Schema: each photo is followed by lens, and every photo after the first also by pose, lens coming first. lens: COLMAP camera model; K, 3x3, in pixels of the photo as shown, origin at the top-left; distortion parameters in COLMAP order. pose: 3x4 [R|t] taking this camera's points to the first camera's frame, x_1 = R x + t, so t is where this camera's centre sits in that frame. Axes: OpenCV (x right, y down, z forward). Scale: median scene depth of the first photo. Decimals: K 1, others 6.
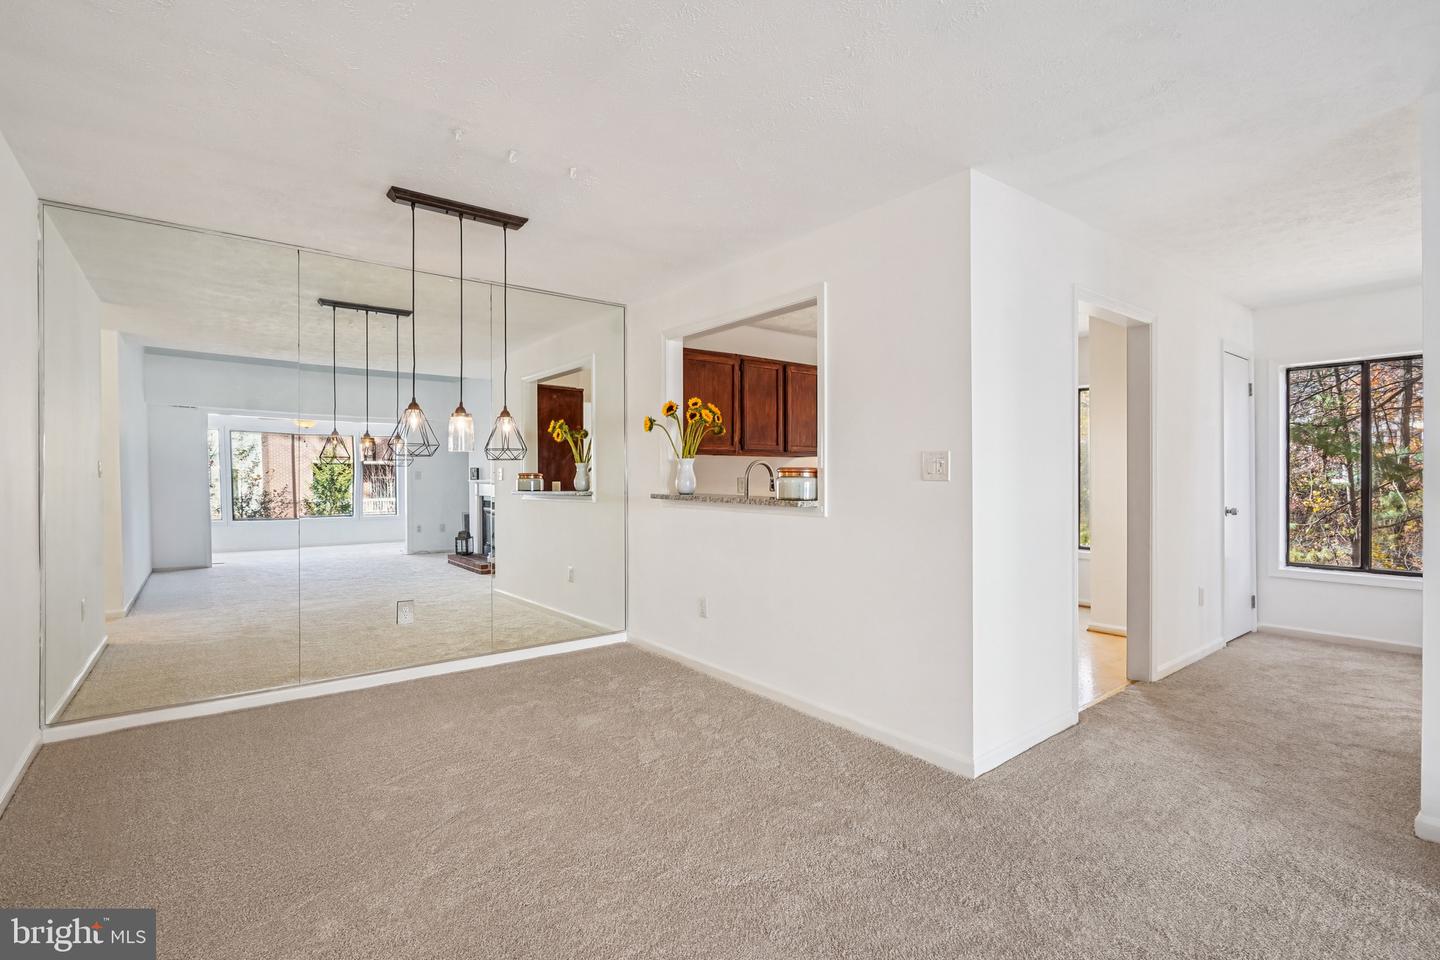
lens RADIAL K [[660.7, 0, 714.9], [0, 660.7, 473.9], [0, 0, 1]] dist [-0.000981, -0.000807]
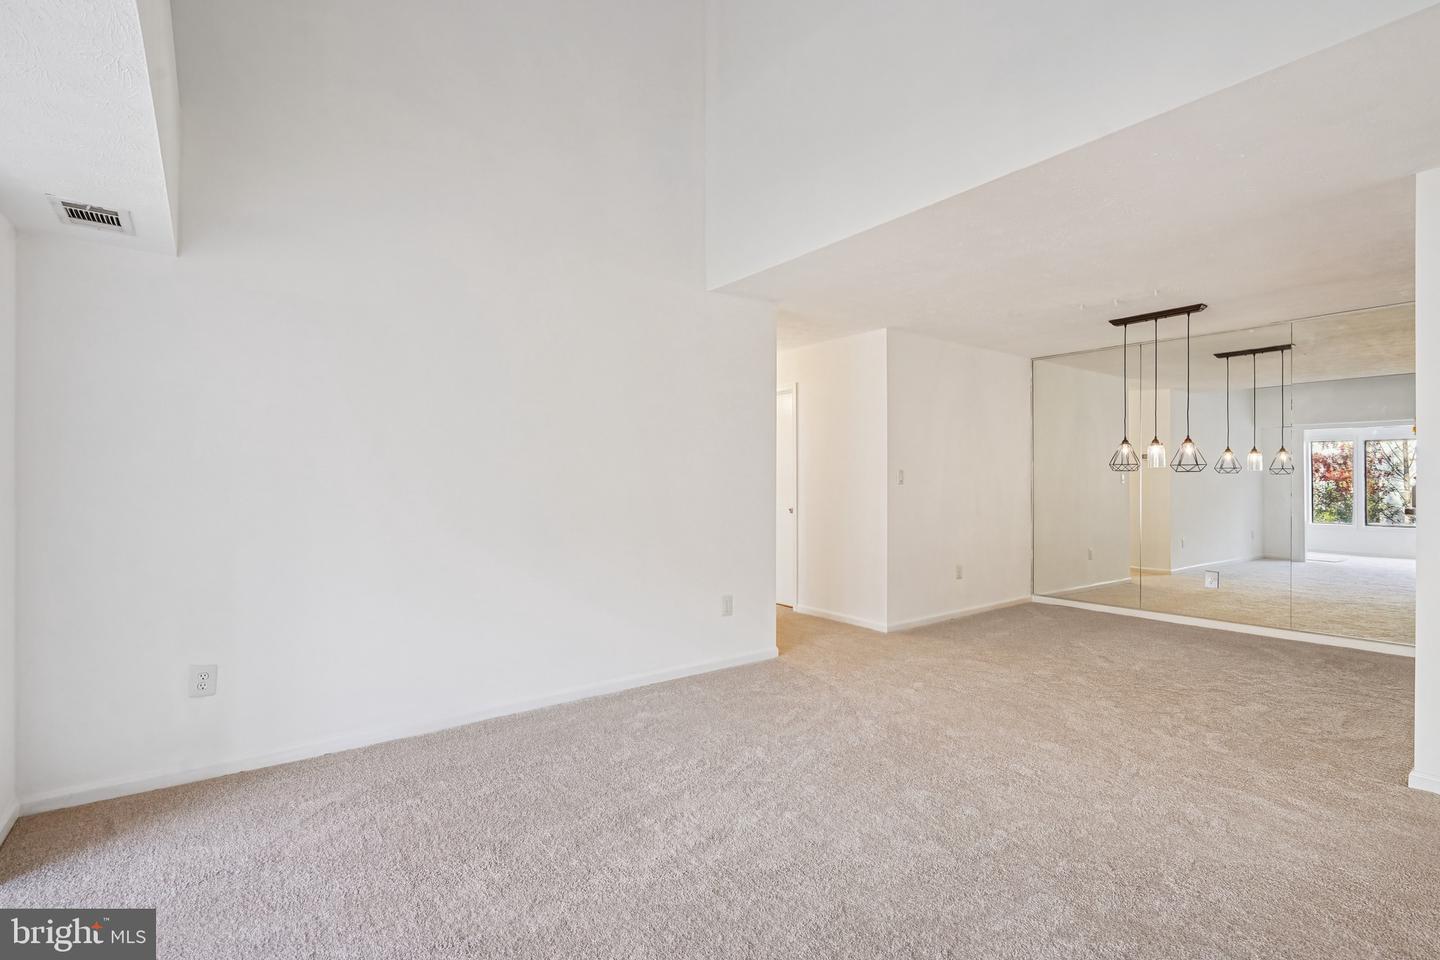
lens RADIAL K [[667.8, 0, 720.0], [0, 667.8, 480.0], [0, 0, 1]] dist [0.000540, 0.000417]
pose [[-0.013297, -0.001220, -0.999911, 0.798868], [0.000562, 0.999999, -0.001228, -0.001090], [0.999911, -0.000579, -0.013296, -0.018637]]
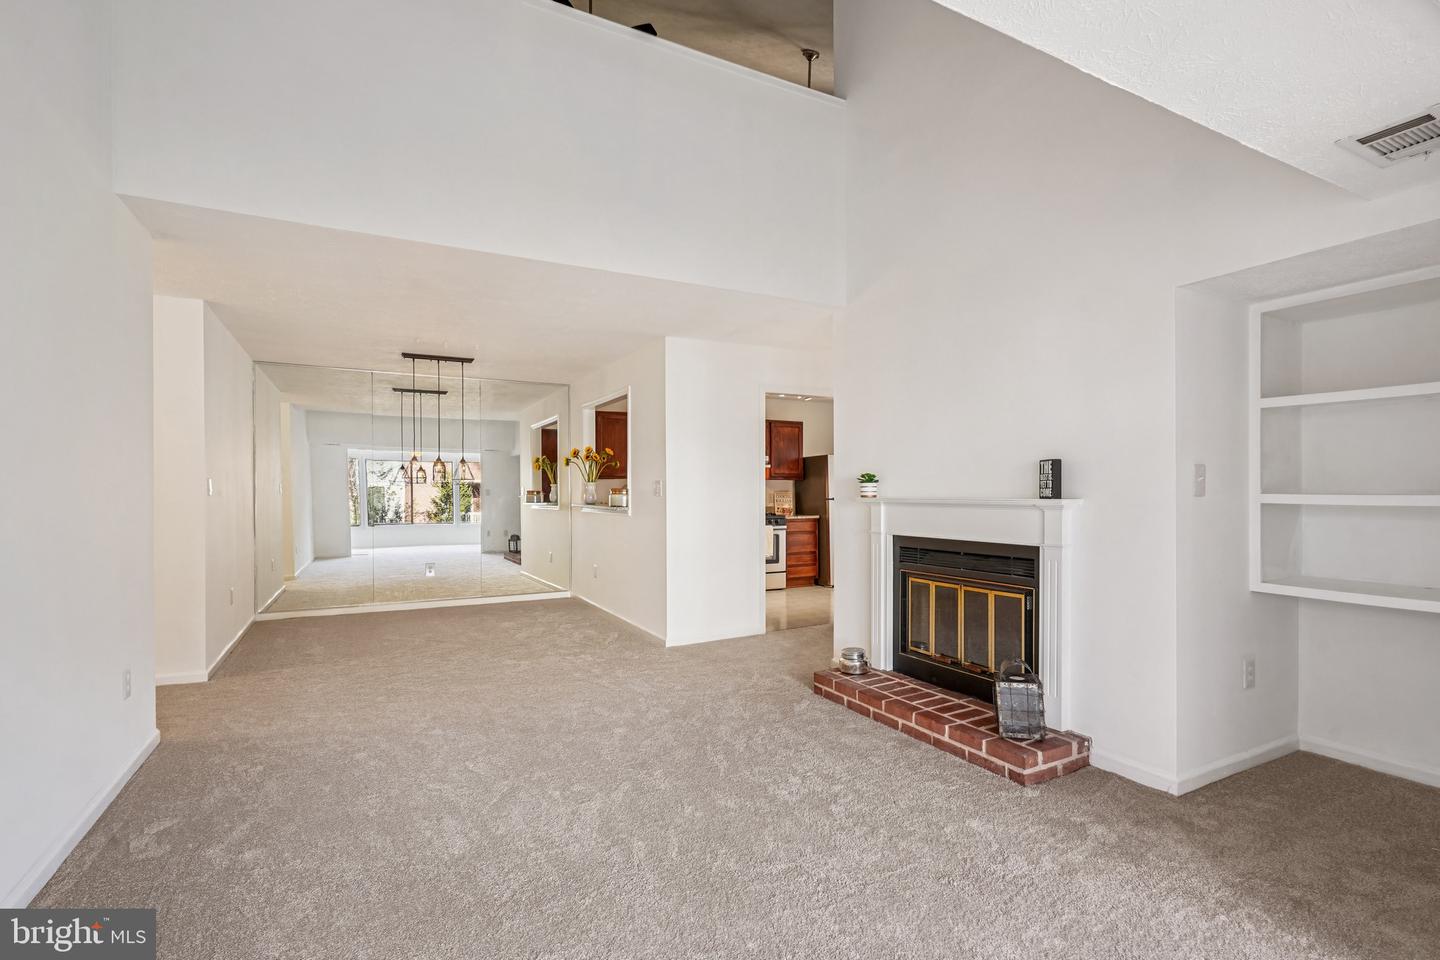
lens RADIAL K [[667.9, 0, 716.4], [0, 667.9, 496.1], [0, 0, 1]] dist [-0.000281, 0.000147]
pose [[0.984590, 0.001691, -0.174868, 0.502447], [-0.000067, 0.999957, 0.009293, -0.003934], [0.174877, -0.009138, 0.984548, -0.527592]]
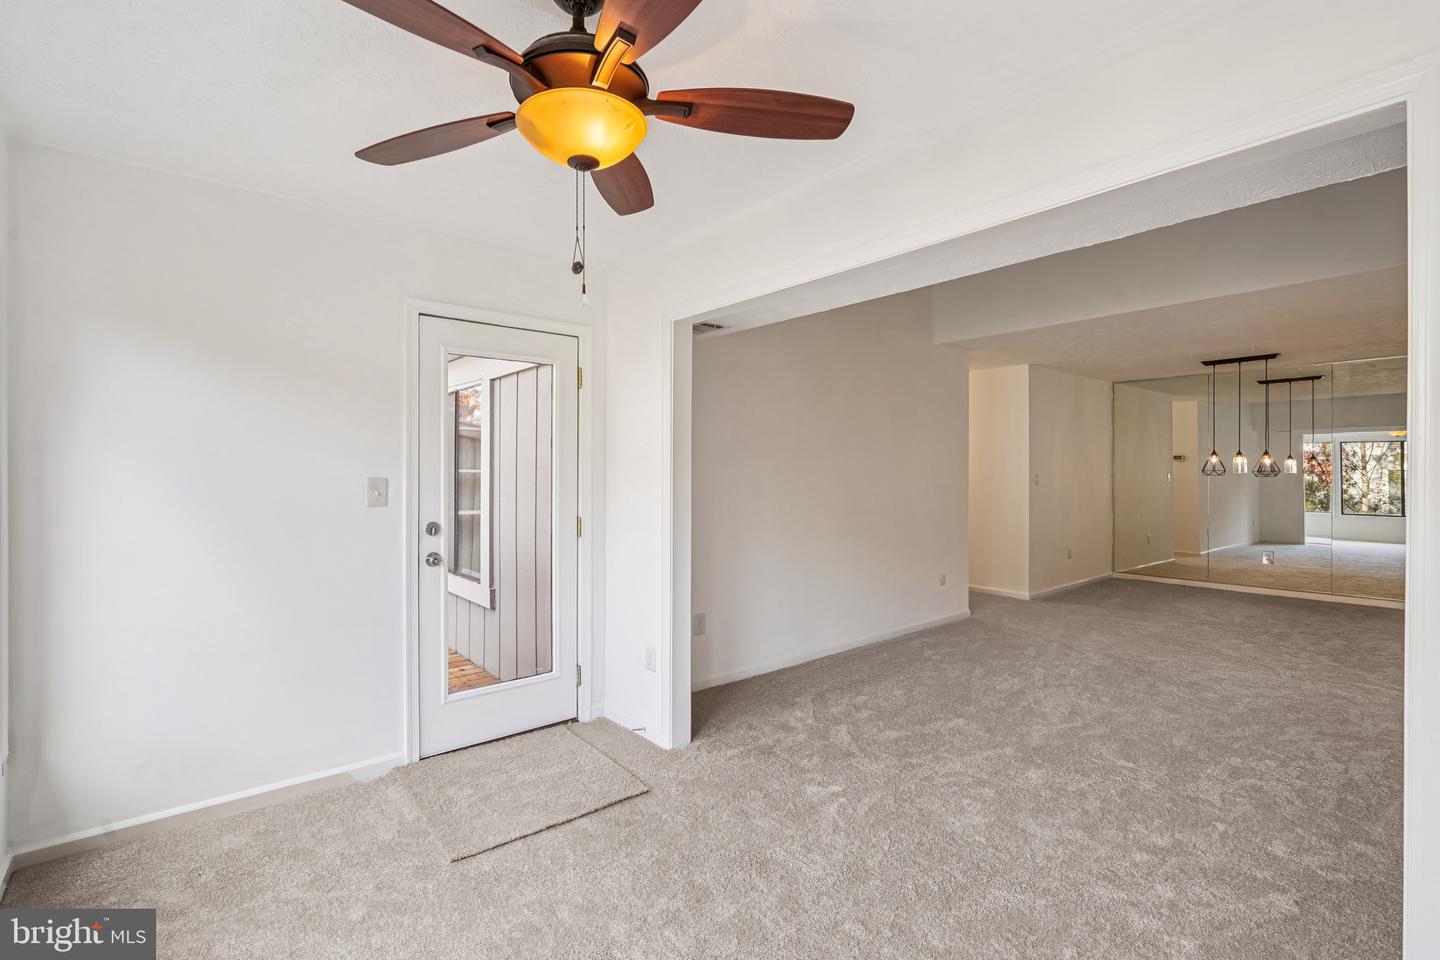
lens RADIAL K [[660.7, 0, 714.9], [0, 660.7, 473.9], [0, 0, 1]] dist [-0.000981, -0.000807]
pose [[0.028867, 0.003934, -0.999576, 1.092025], [0.002312, 0.999989, 0.004002, -0.028116], [0.999581, -0.002427, 0.028857, -0.484102]]
